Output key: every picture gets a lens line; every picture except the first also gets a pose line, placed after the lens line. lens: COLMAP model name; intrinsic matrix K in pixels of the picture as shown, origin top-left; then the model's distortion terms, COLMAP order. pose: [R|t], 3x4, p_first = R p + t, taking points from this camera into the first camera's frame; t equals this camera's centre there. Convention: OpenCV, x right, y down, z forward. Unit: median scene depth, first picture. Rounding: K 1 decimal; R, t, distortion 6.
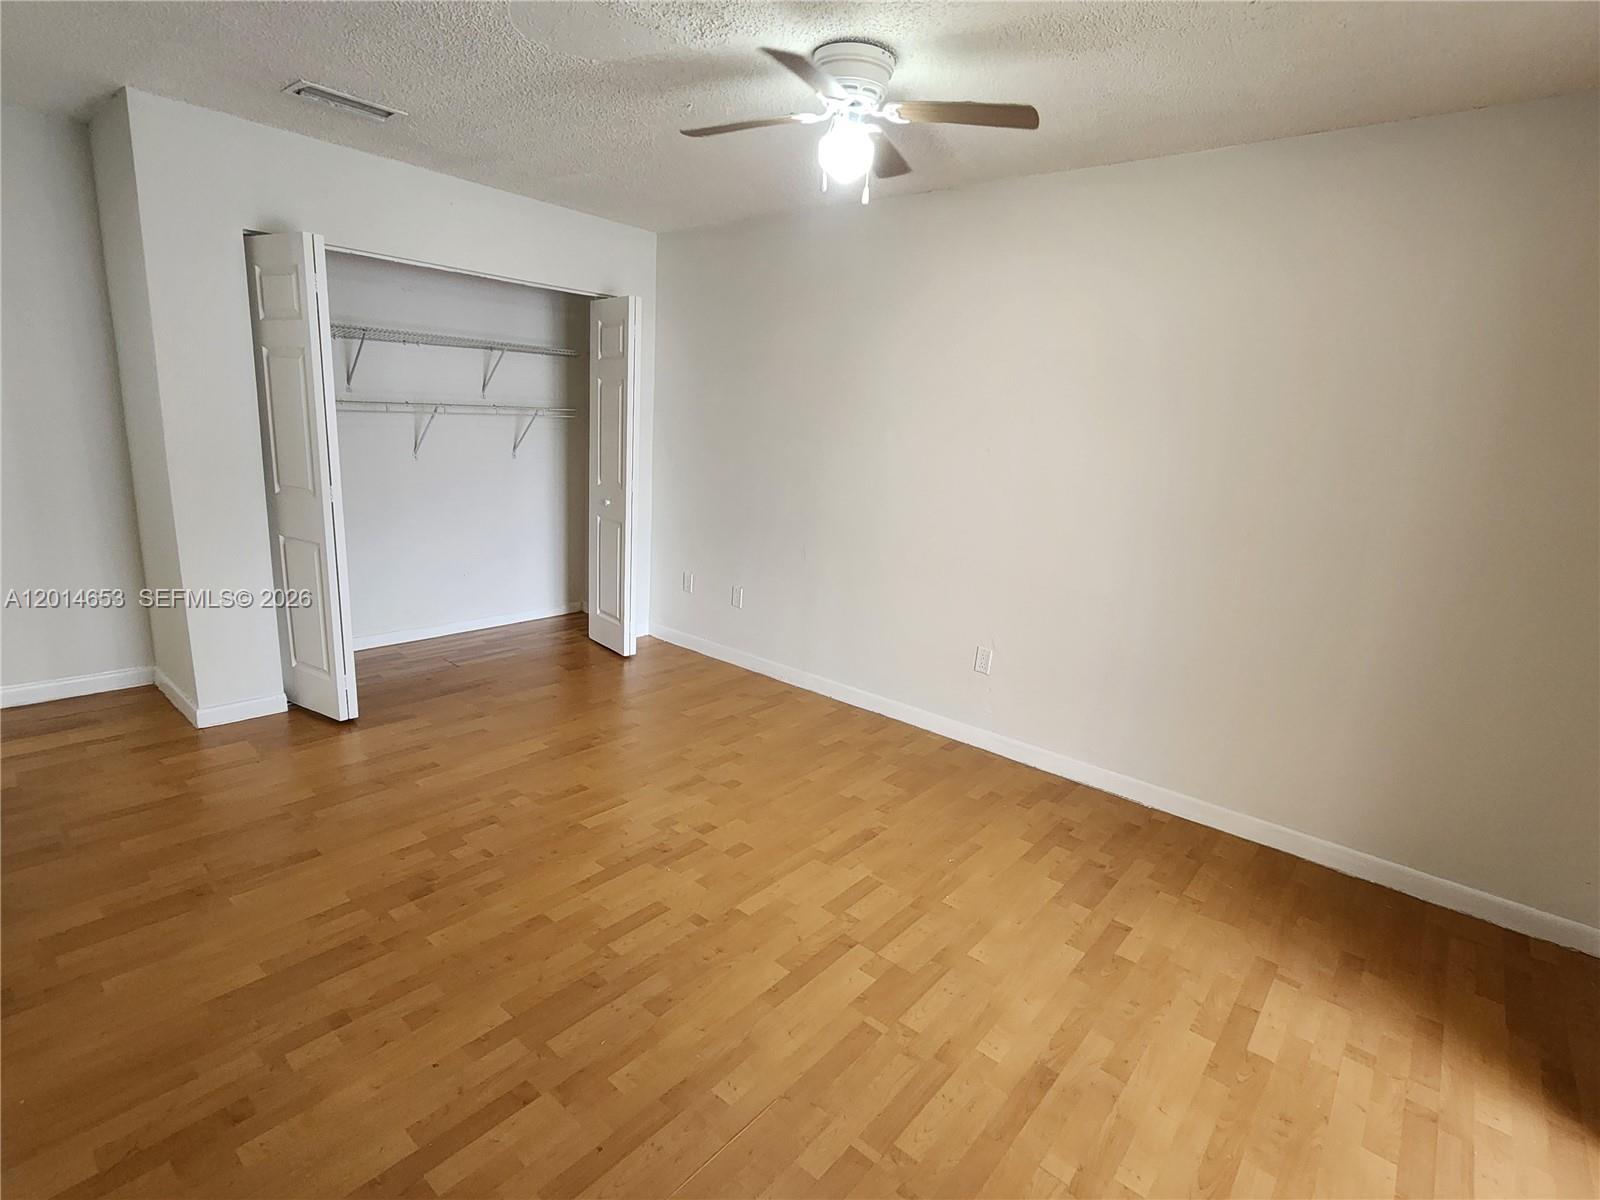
lens RADIAL K [[788.2, 0, 805.0], [0, 788.2, 605.9], [0, 0, 1]] dist [-0.002174, 0.002635]
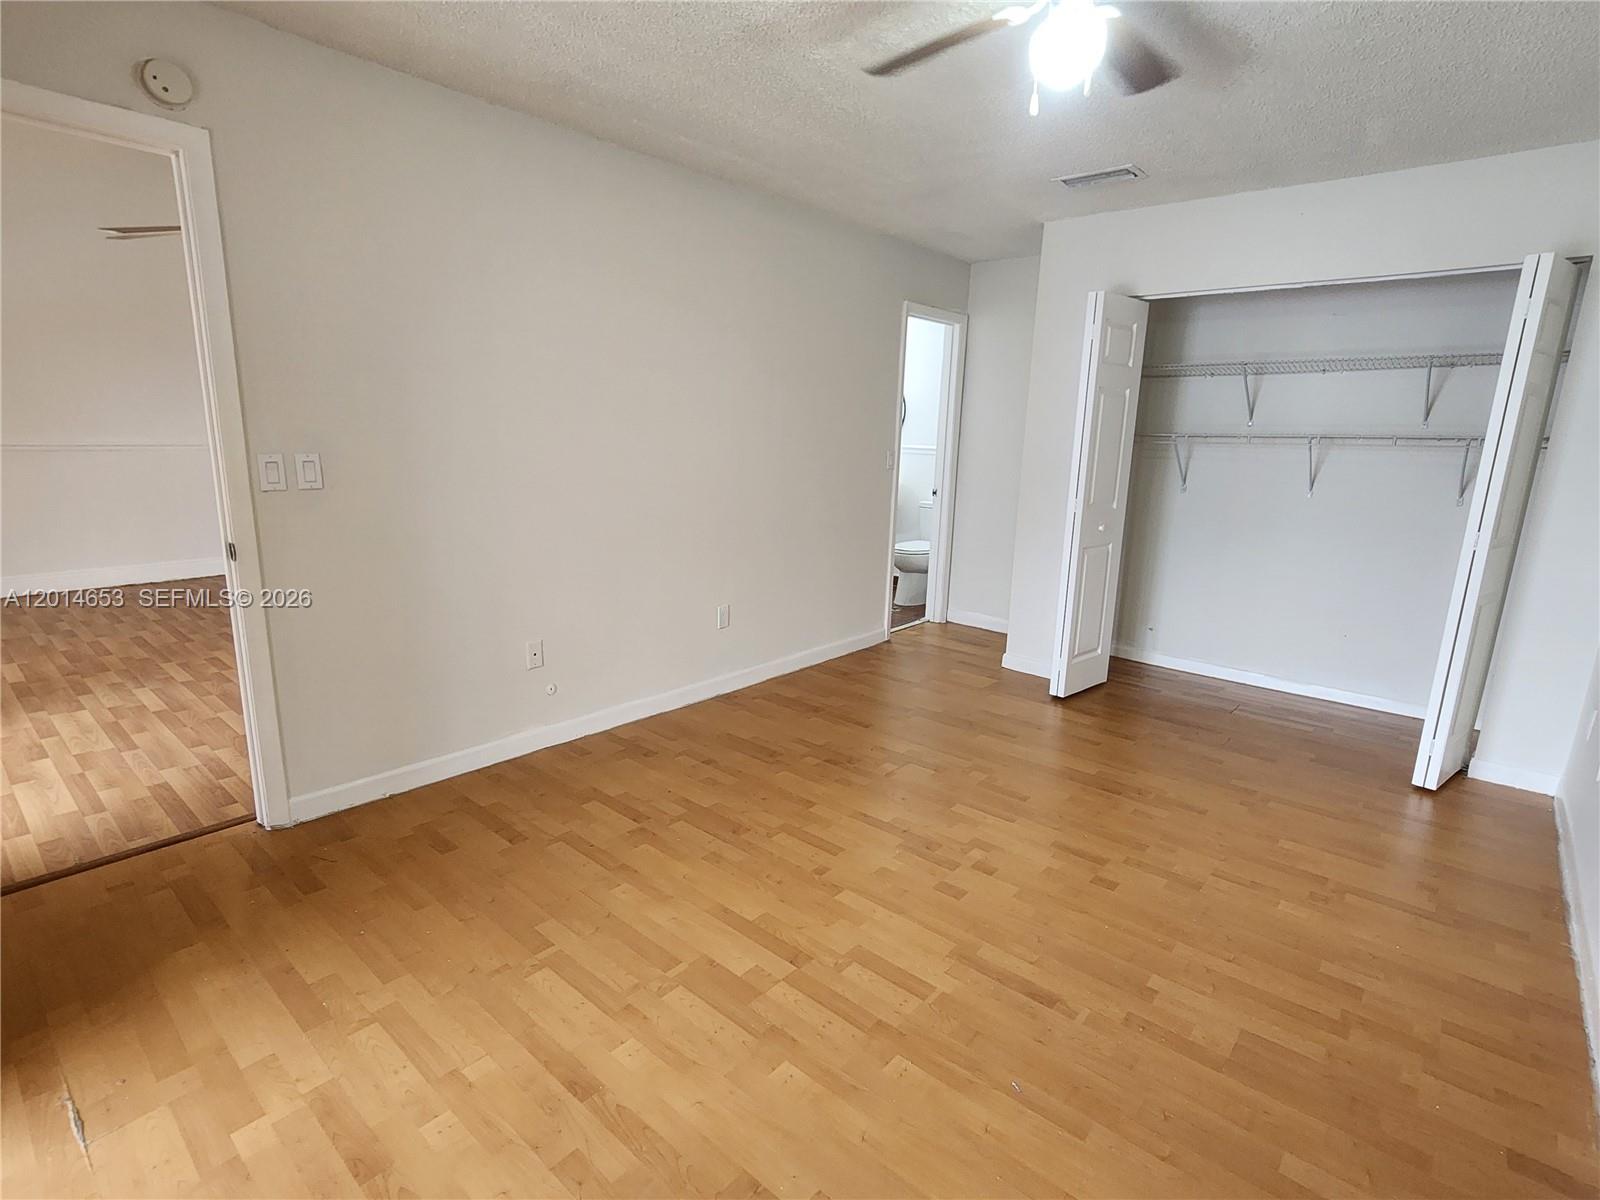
lens RADIAL K [[788.2, 0, 795.4], [0, 788.2, 604.0], [0, 0, 1]] dist [-0.002174, 0.002635]
pose [[-0.011448, 0.159583, -0.987118, 0.901940], [-0.260456, 0.952631, 0.157028, -0.112198], [0.965418, 0.258898, 0.030659, 0.869155]]
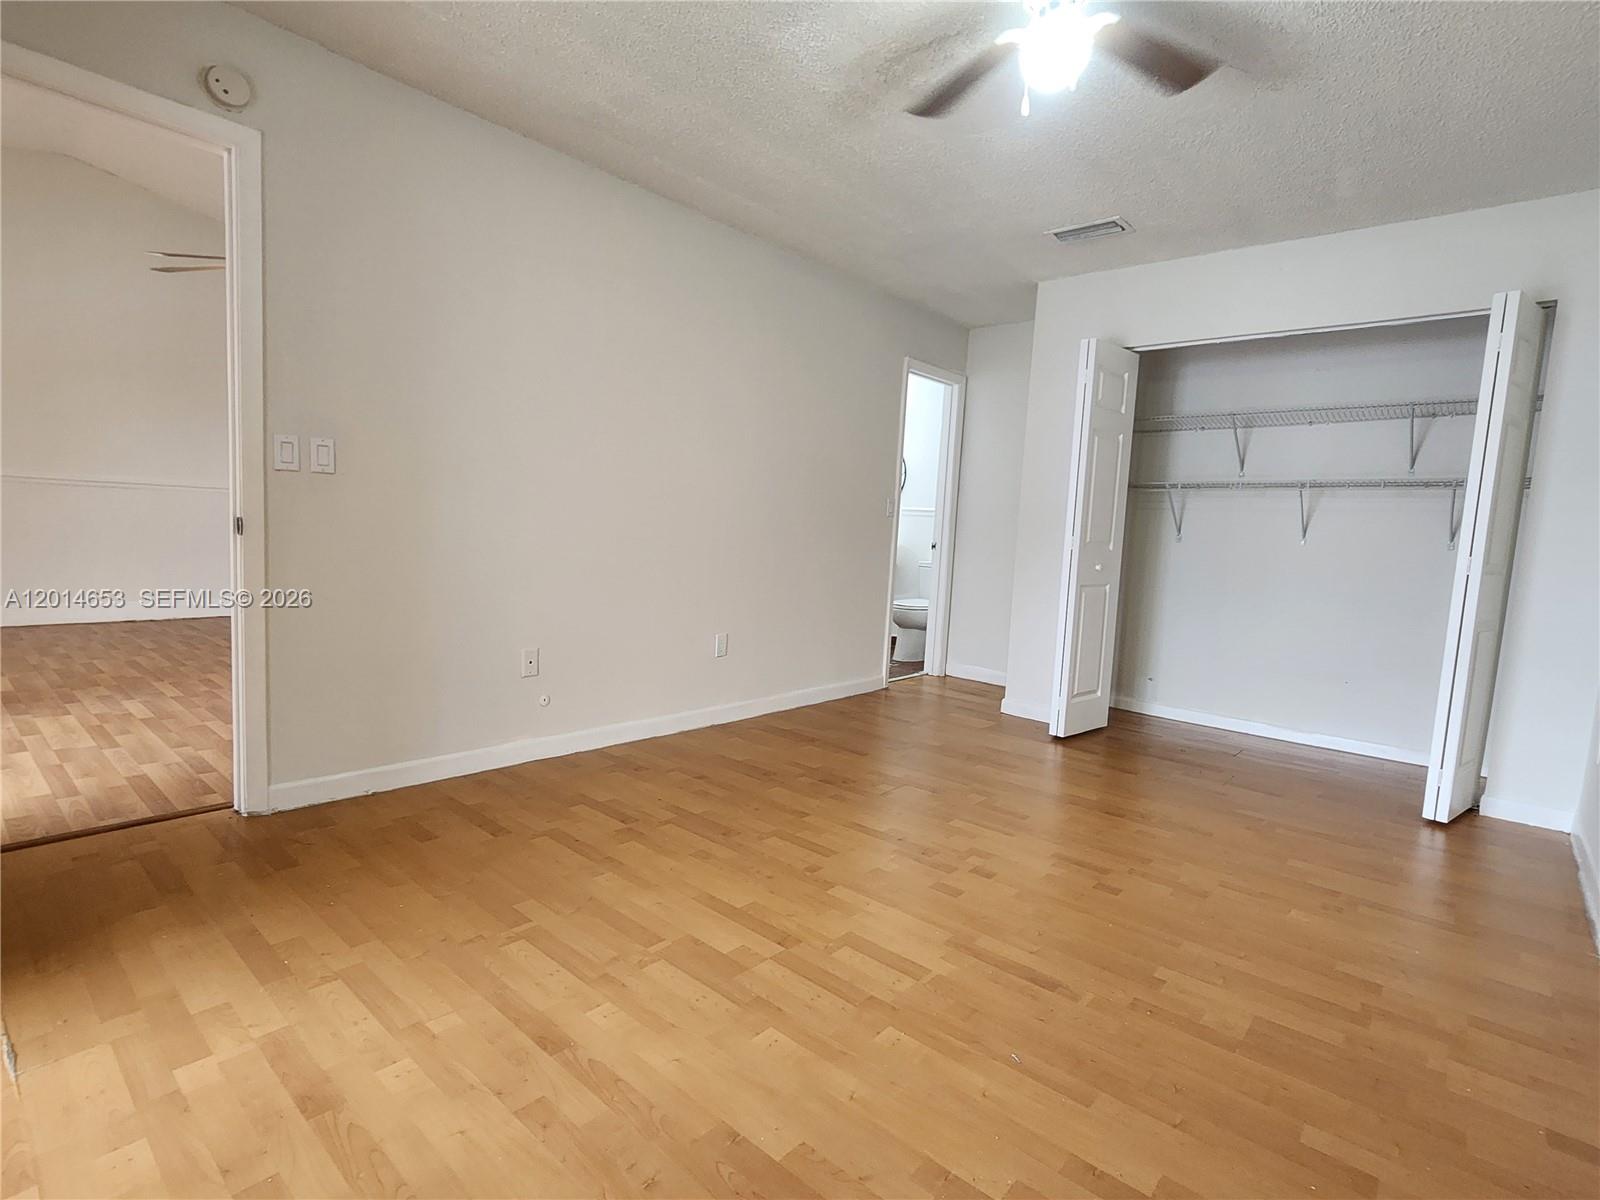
lens RADIAL K [[788.2, 0, 795.3], [0, 788.2, 604.2], [0, 0, 1]] dist [-0.002174, 0.002635]
pose [[-0.013921, 0.039598, -0.999119, 0.920537], [-0.284310, 0.957815, 0.041923, 0.029028], [0.958631, 0.284643, -0.002076, 0.912099]]
